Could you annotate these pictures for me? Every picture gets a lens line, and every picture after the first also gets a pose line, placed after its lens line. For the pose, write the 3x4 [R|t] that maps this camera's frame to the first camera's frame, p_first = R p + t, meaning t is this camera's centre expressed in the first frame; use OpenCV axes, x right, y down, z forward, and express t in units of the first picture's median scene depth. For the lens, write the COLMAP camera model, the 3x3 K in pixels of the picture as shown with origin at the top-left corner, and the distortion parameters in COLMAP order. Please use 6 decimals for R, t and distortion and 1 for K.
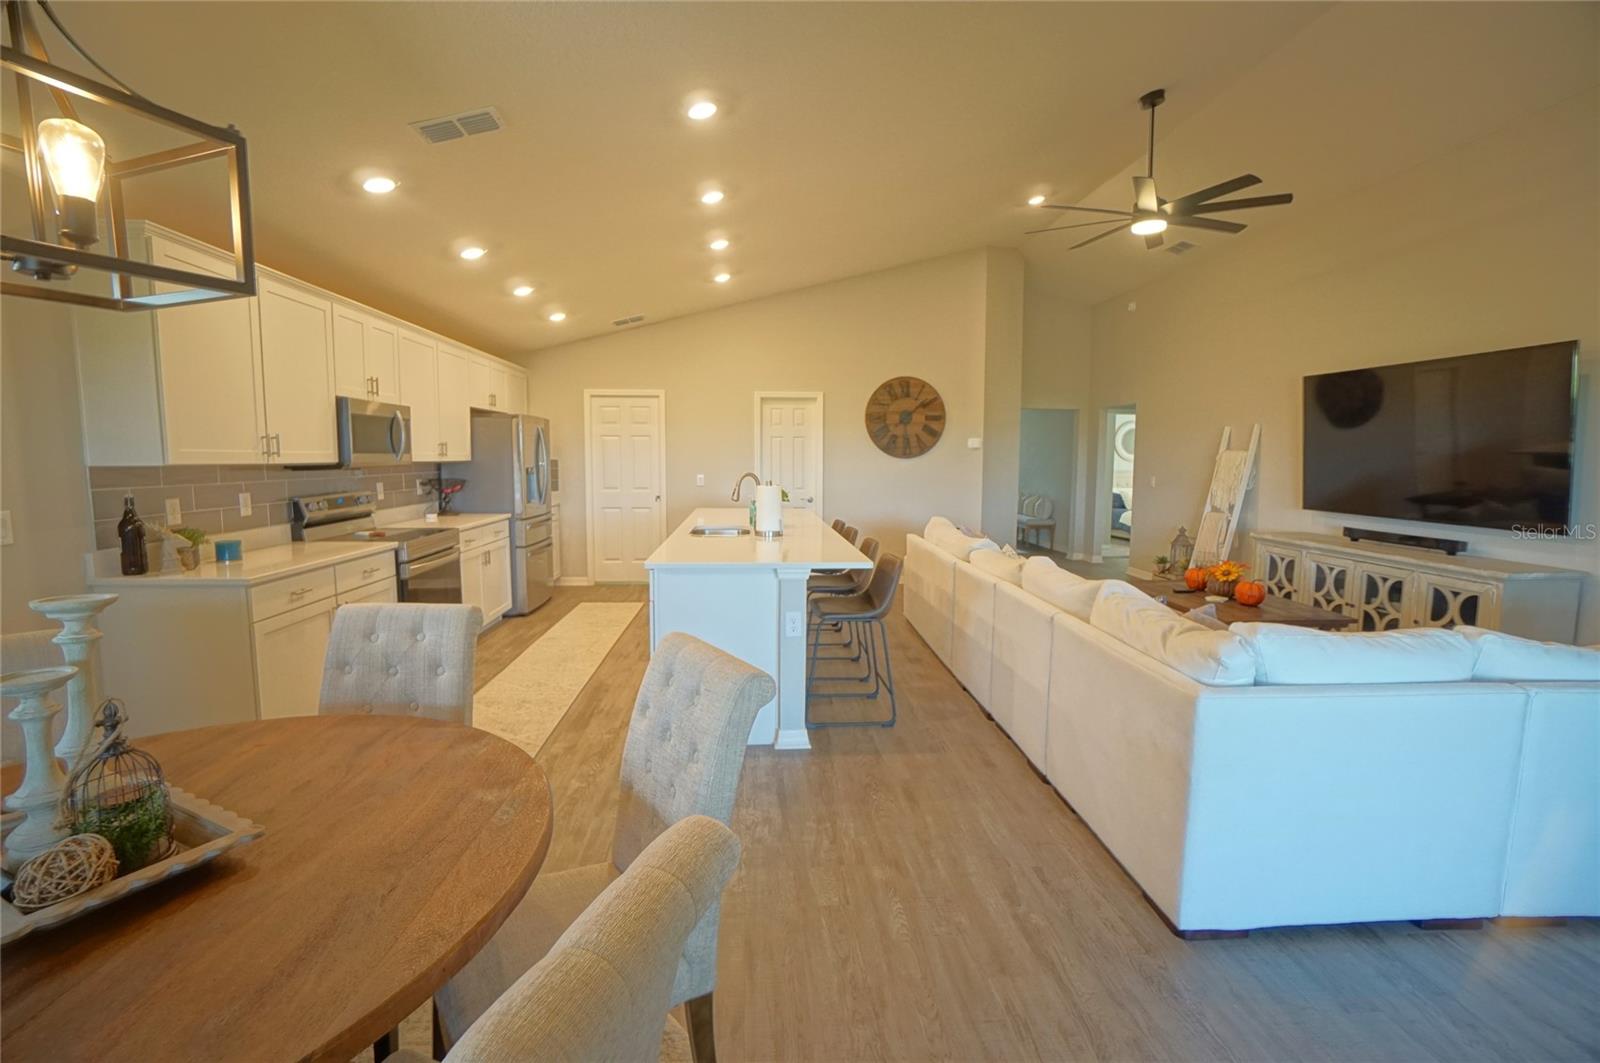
lens RADIAL K [[693.3, 0, 766.8], [0, 693.3, 521.9], [0, 0, 1]] dist [-0.048848, 0.021657]
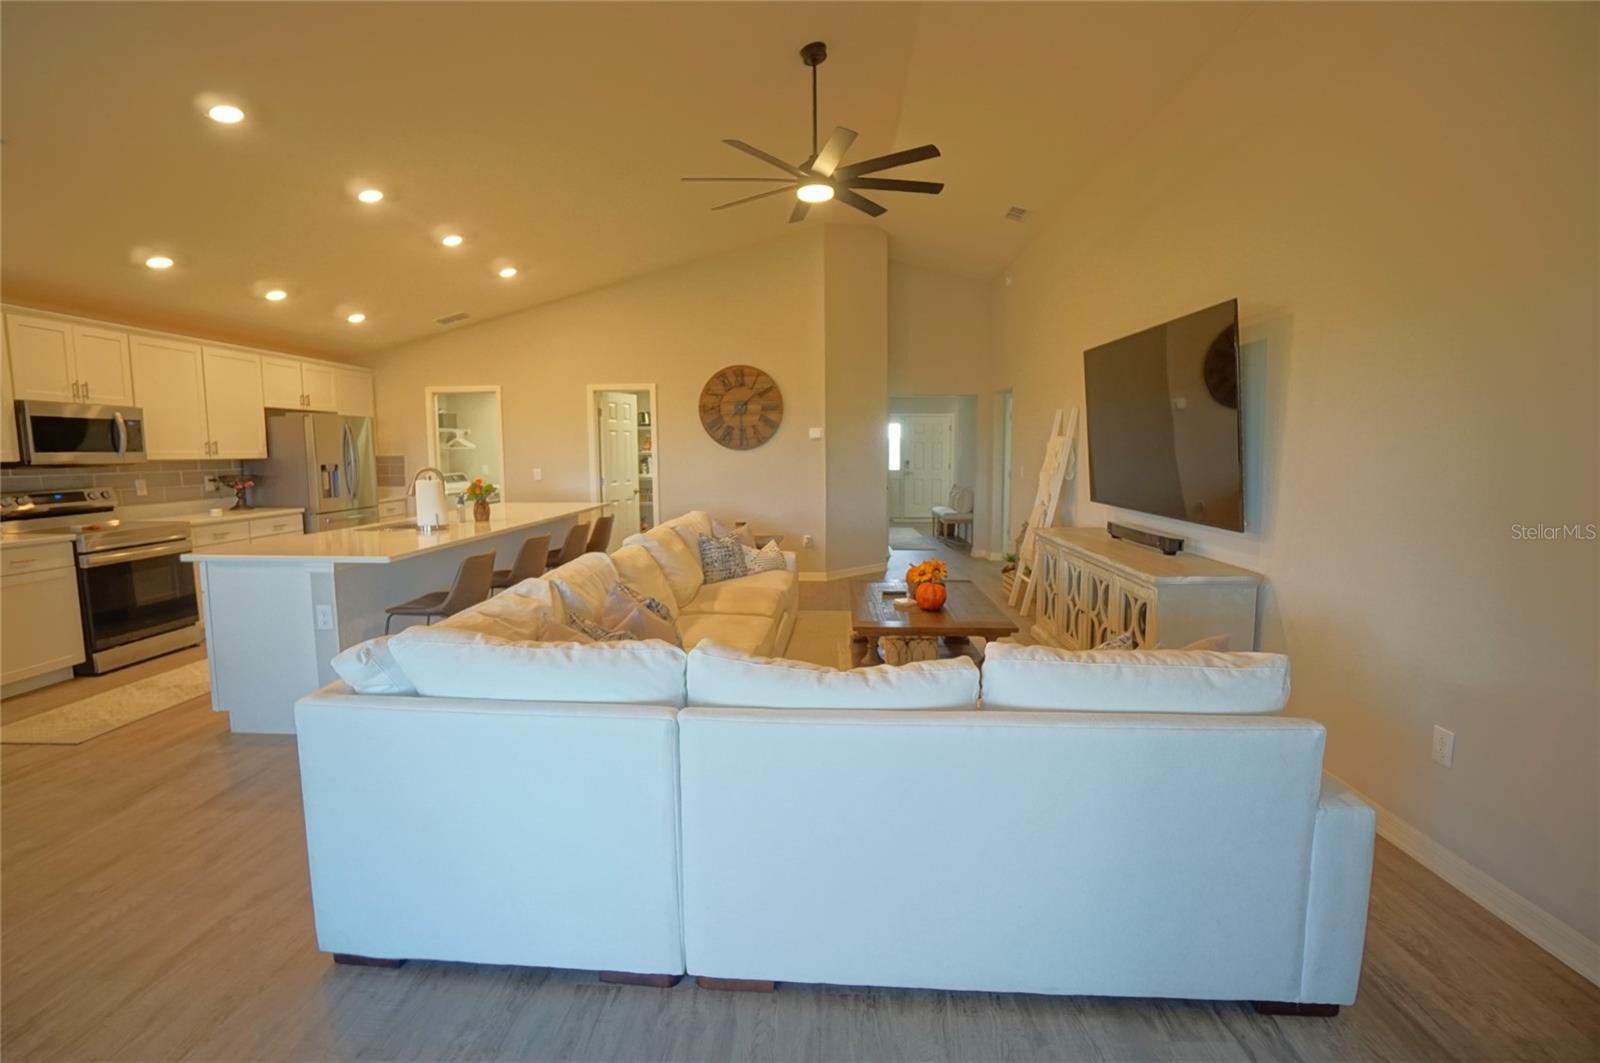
lens RADIAL K [[693.3, 0, 766.8], [0, 693.3, 521.9], [0, 0, 1]] dist [-0.048848, 0.021657]
pose [[0.992350, 0.001590, -0.123446, 0.500117], [-0.000485, 0.999960, 0.008982, -0.000336], [0.123455, -0.008853, 0.992311, 0.060195]]
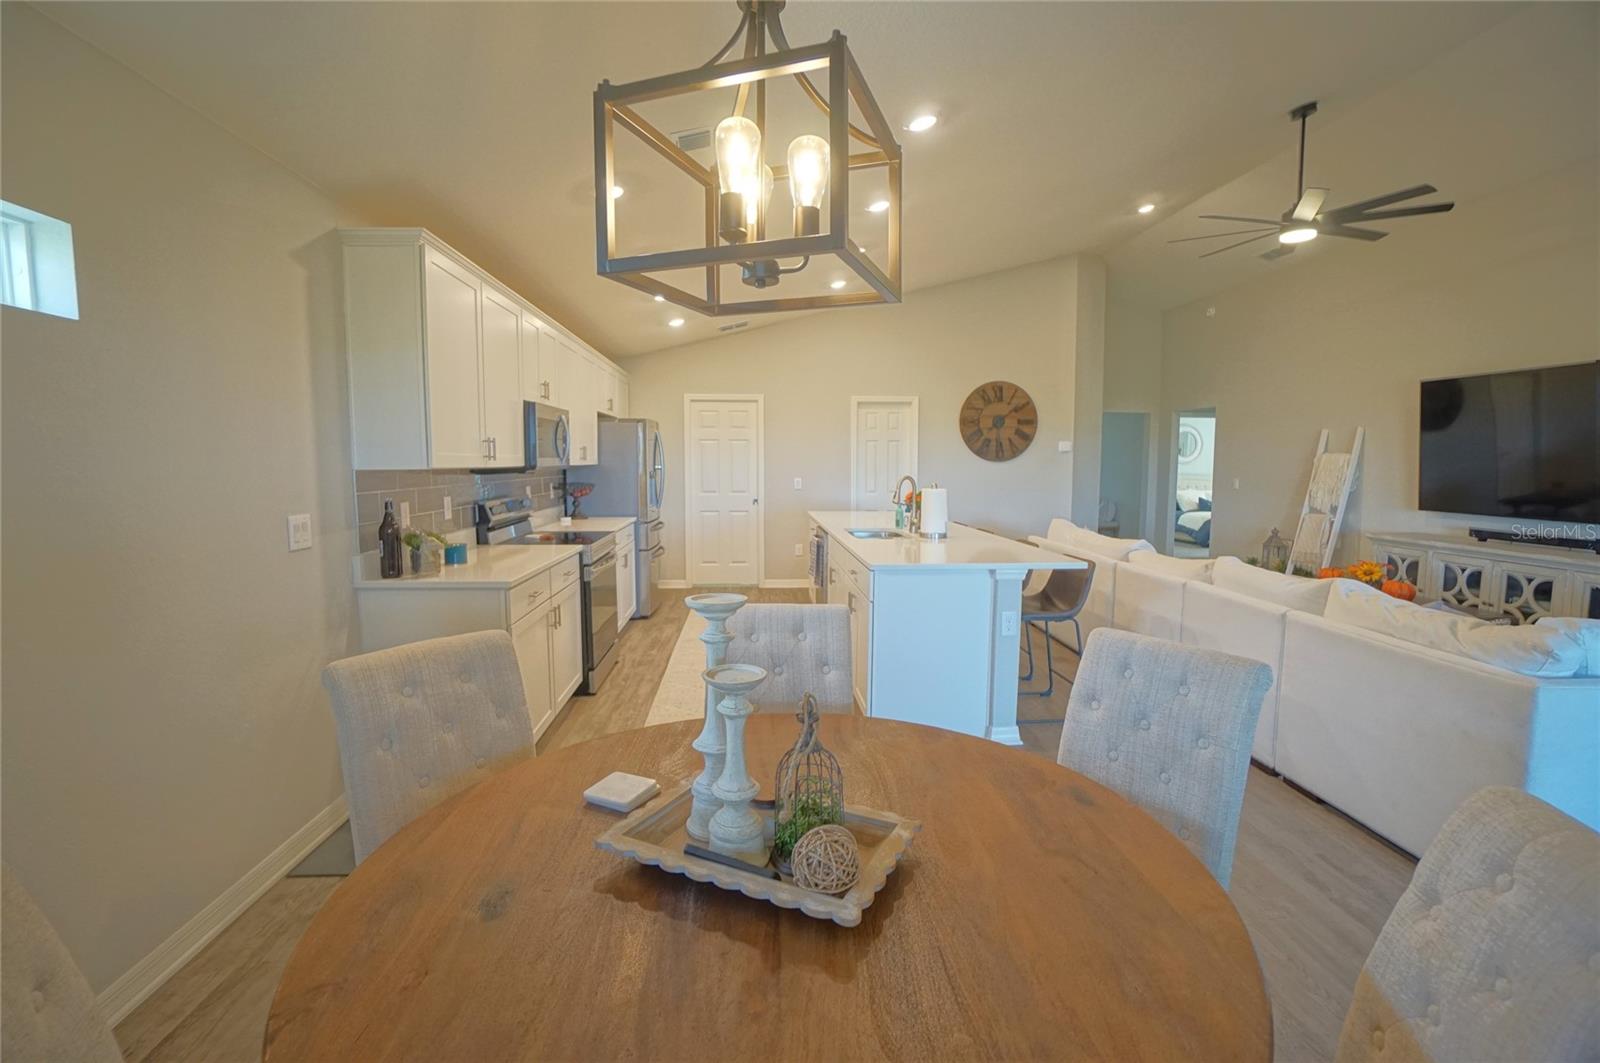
lens RADIAL K [[693.3, 0, 766.8], [0, 693.3, 521.9], [0, 0, 1]] dist [-0.048848, 0.021657]
pose [[0.999987, -0.003137, 0.004043, -0.201922], [0.003161, 0.999978, -0.005835, 0.001511], [-0.004025, 0.005848, 0.999975, -0.012296]]
